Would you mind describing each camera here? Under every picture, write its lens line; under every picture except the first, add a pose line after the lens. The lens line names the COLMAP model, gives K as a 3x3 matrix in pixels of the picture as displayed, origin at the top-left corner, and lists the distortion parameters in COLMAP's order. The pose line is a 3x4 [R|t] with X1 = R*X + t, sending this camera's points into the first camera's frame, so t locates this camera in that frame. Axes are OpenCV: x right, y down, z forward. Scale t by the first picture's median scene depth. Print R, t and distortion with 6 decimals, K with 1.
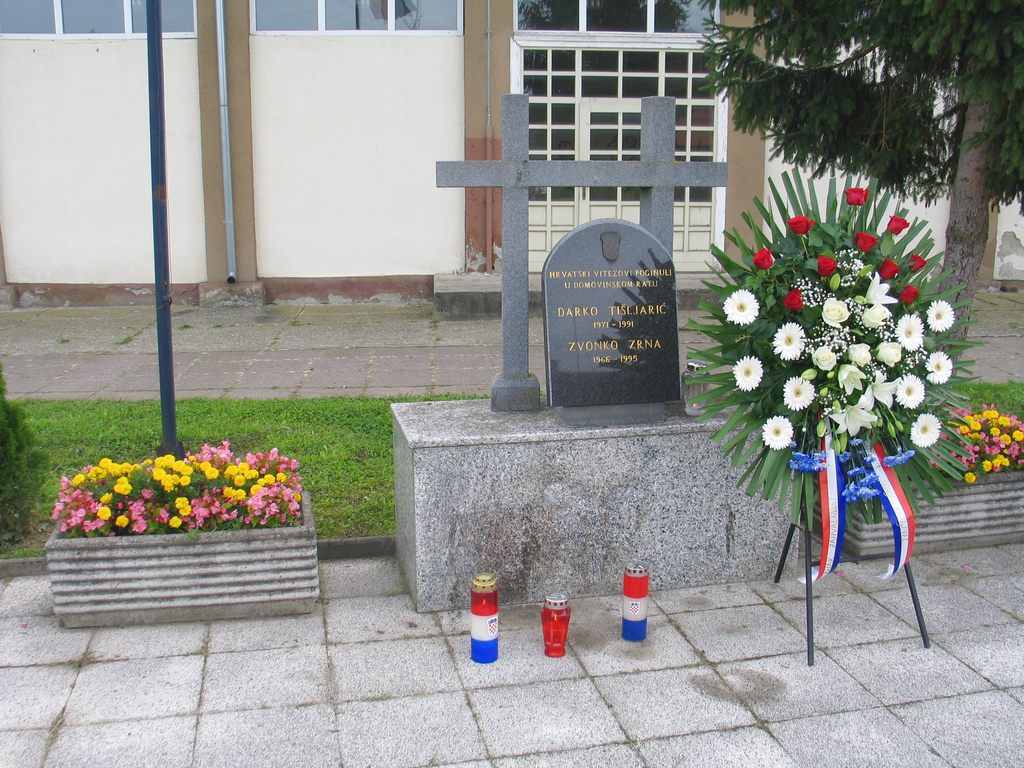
lens RADIAL K [[1053.5, 0, 507.7], [0, 1053.5, 361.9], [0, 0, 1]] dist [-0.186587, 0.204313]
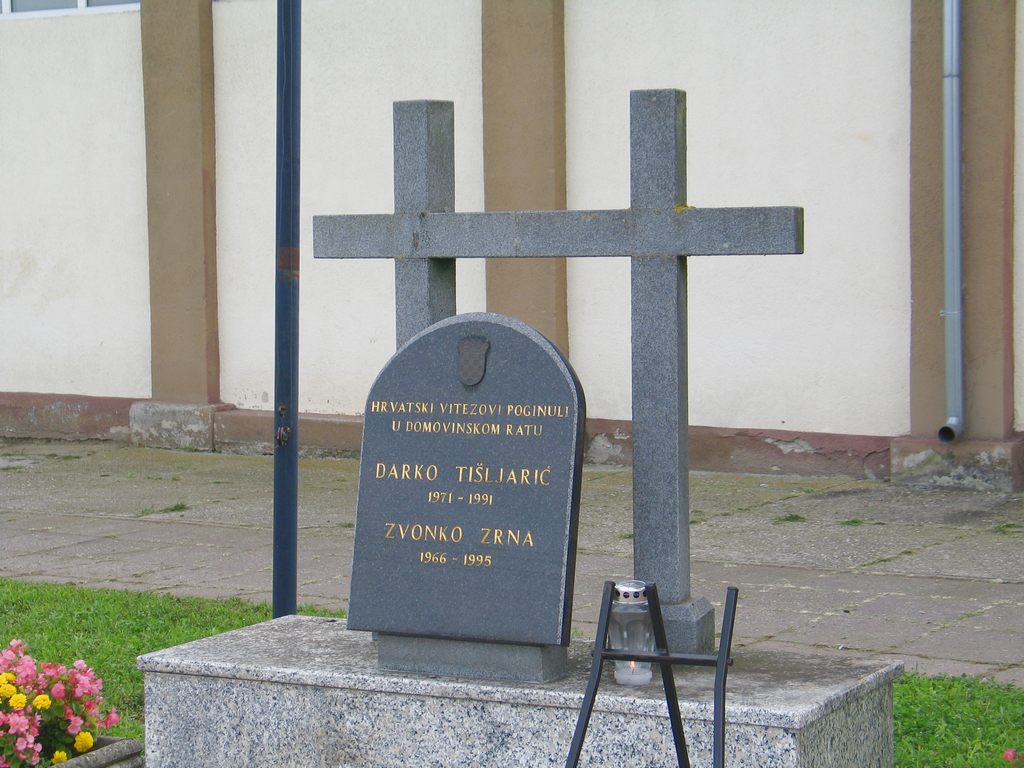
lens RADIAL K [[2419.7, 0, 512.0], [0, 2419.7, 384.0], [0, 0, 1]] dist [0.182634, -0.013929]
pose [[0.761683, 0.031883, -0.647165, 0.991875], [-0.100186, 0.992572, -0.069014, -0.009372], [0.640158, 0.117404, 0.759220, 0.015010]]
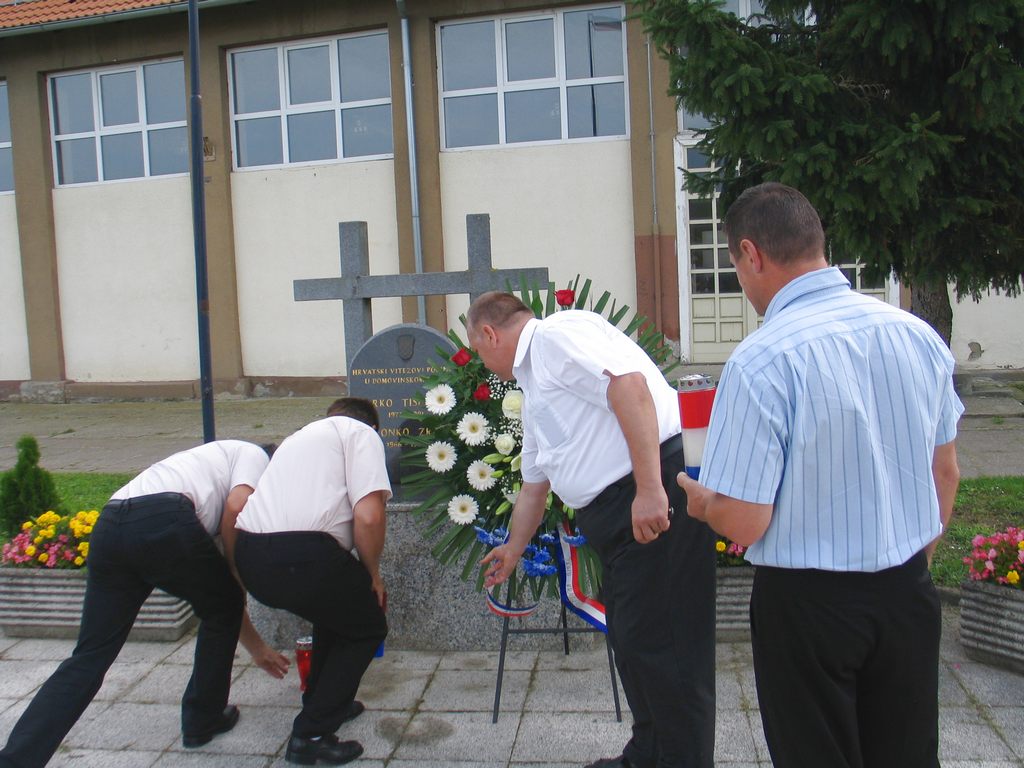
lens RADIAL K [[1053.5, 0, 507.7], [0, 1053.5, 361.9], [0, 0, 1]] dist [-0.186587, 0.204313]
pose [[0.941839, -0.013515, -0.335792, 0.612601], [-0.015158, 0.996466, -0.082622, 0.001243], [0.335722, 0.082907, 0.938306, -0.060708]]
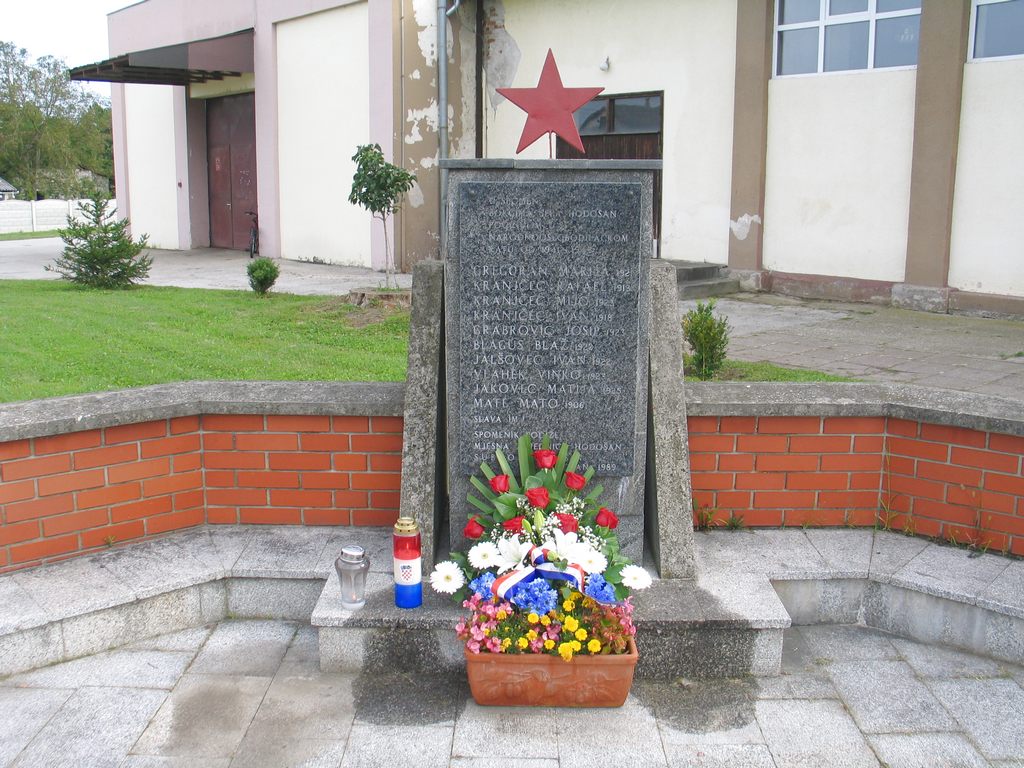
lens RADIAL K [[1053.5, 0, 507.7], [0, 1053.5, 361.9], [0, 0, 1]] dist [-0.186587, 0.204313]
pose [[0.590286, 0.134461, -0.795916, -0.445942], [-0.144217, 0.987731, 0.059908, 0.027430], [0.794207, 0.079422, 0.602435, -0.155951]]
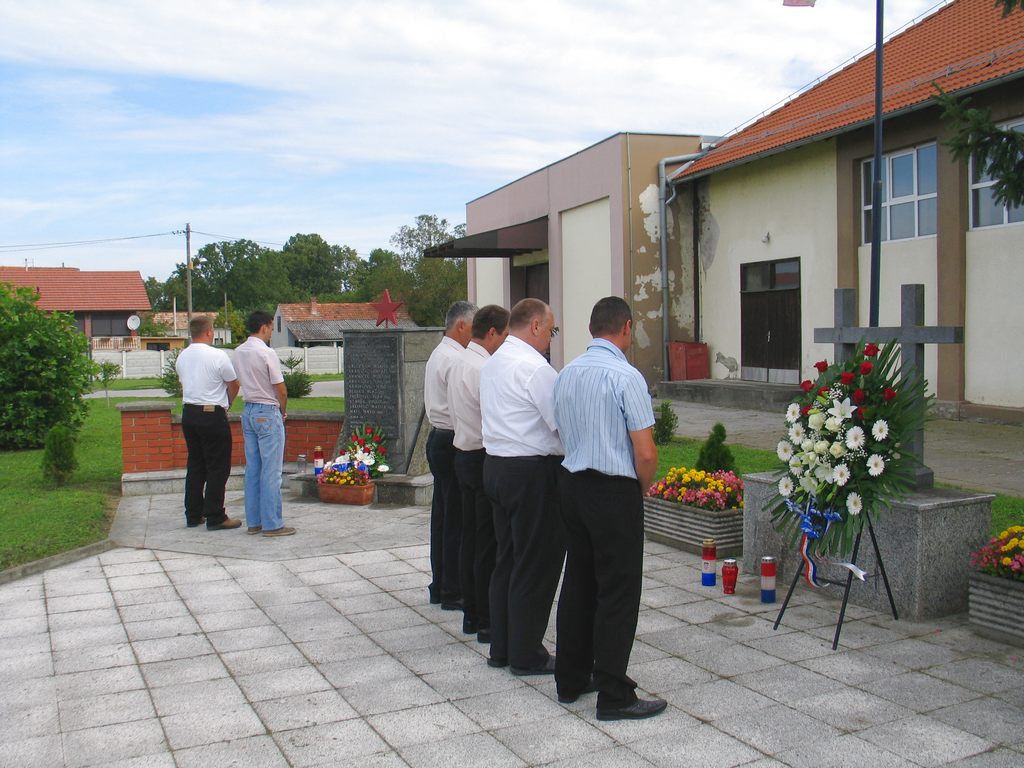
lens RADIAL K [[1053.5, 0, 507.7], [0, 1053.5, 361.9], [0, 0, 1]] dist [-0.186587, 0.204313]
pose [[0.225051, 0.022188, -0.974094, 1.610057], [-0.152013, 0.988298, -0.012609, -0.038490], [0.962416, 0.150913, 0.225790, 0.132536]]
